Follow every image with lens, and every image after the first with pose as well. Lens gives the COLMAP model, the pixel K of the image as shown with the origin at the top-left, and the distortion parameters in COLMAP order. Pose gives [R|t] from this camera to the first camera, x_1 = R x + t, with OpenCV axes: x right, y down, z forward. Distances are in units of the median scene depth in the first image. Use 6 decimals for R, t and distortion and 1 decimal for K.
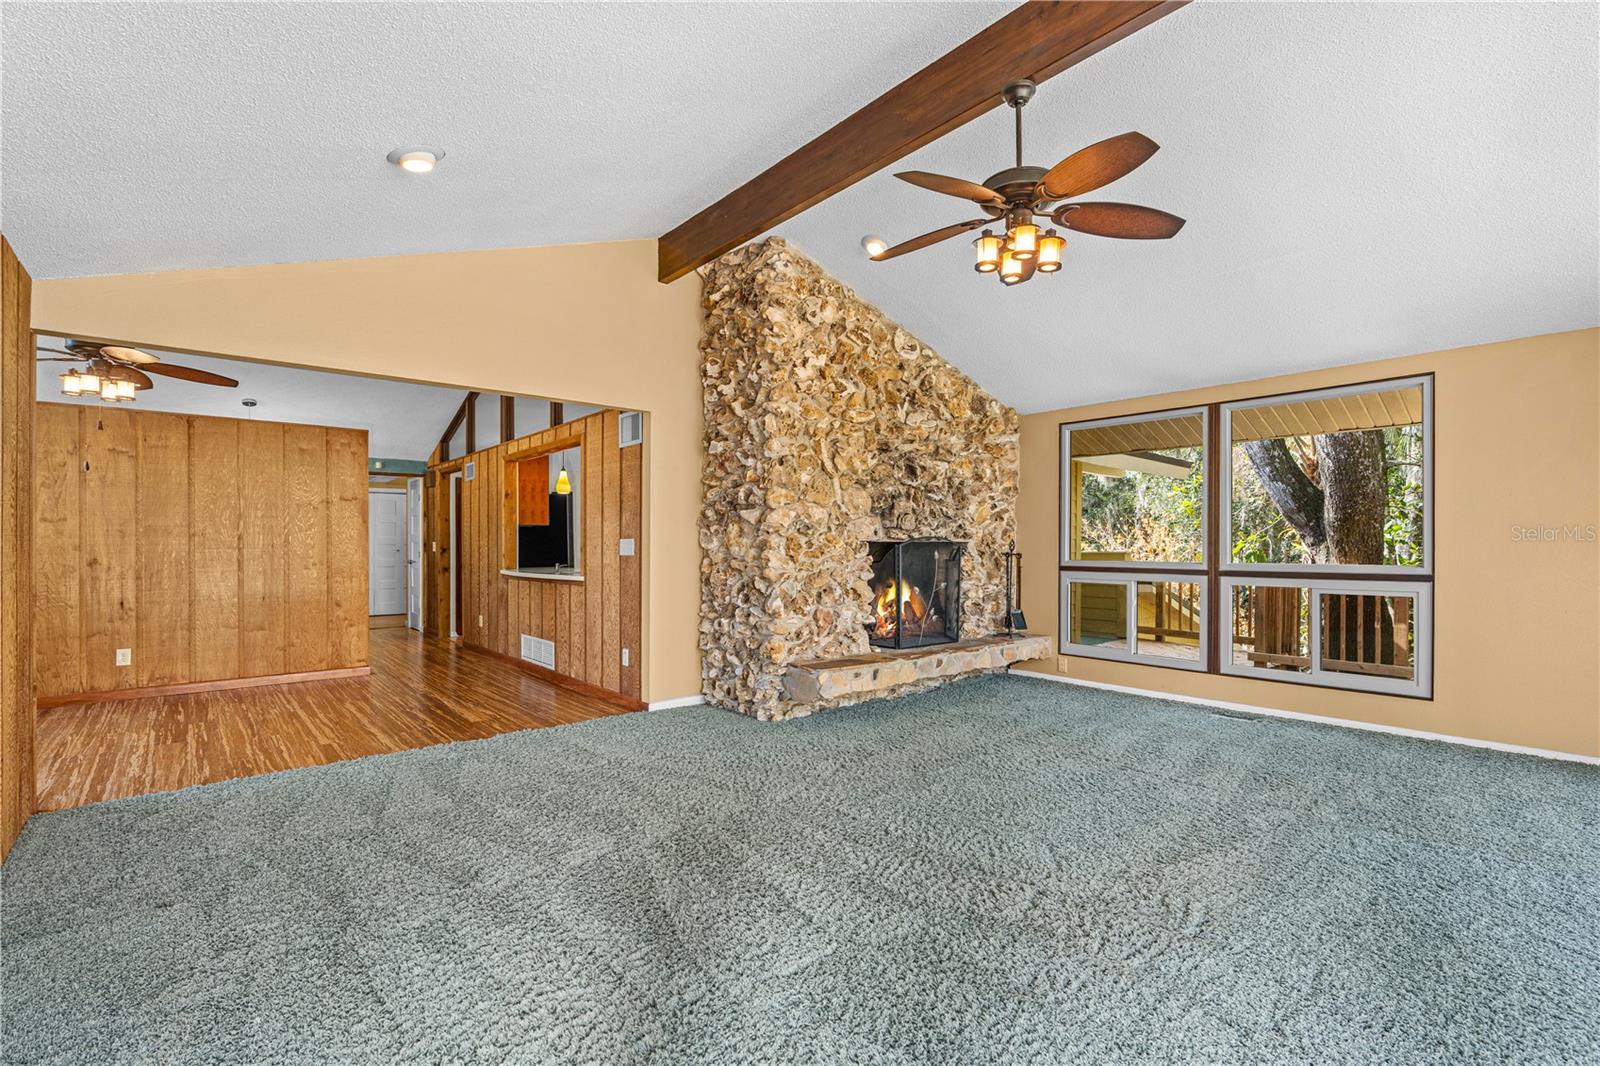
lens RADIAL K [[729.6, 0, 822.0], [0, 729.6, 552.2], [0, 0, 1]] dist [-0.005732, 0.002339]
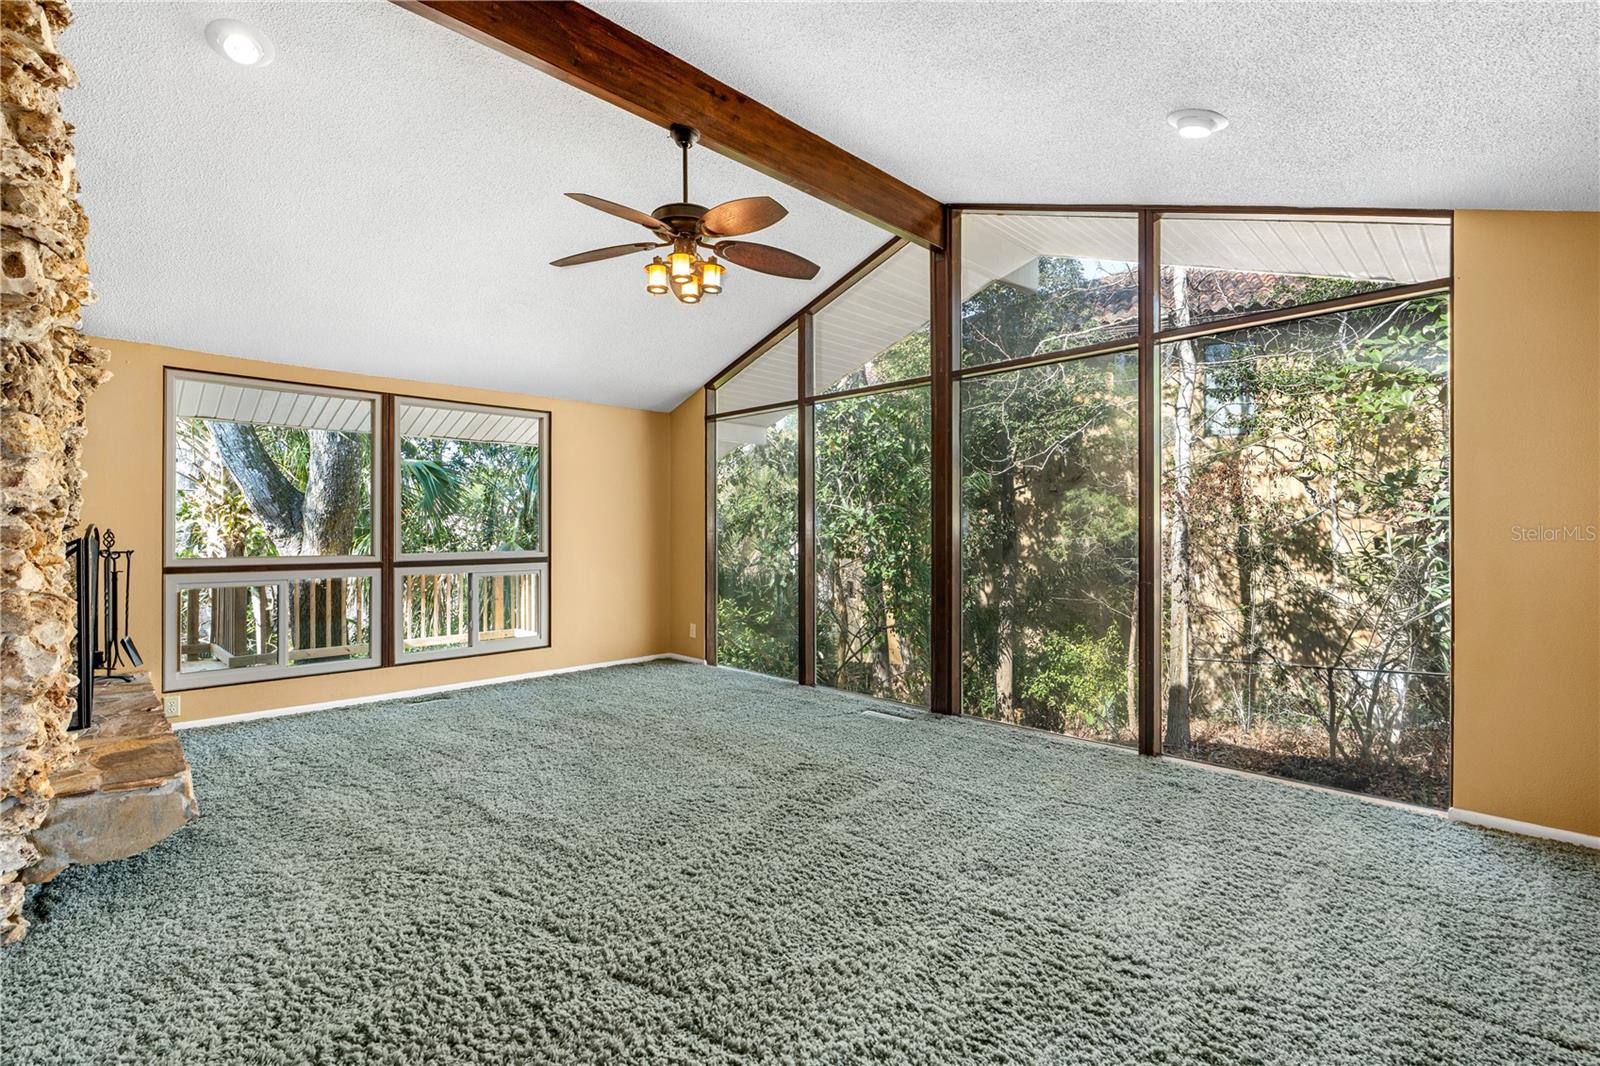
lens RADIAL K [[729.6, 0, 801.0], [0, 729.6, 534.1], [0, 0, 1]] dist [-0.005732, 0.002339]
pose [[-0.058591, -0.001087, 0.998281, -0.479337], [0.015907, 0.999871, 0.002023, -0.005947], [-0.998155, 0.015998, -0.058566, 0.493137]]
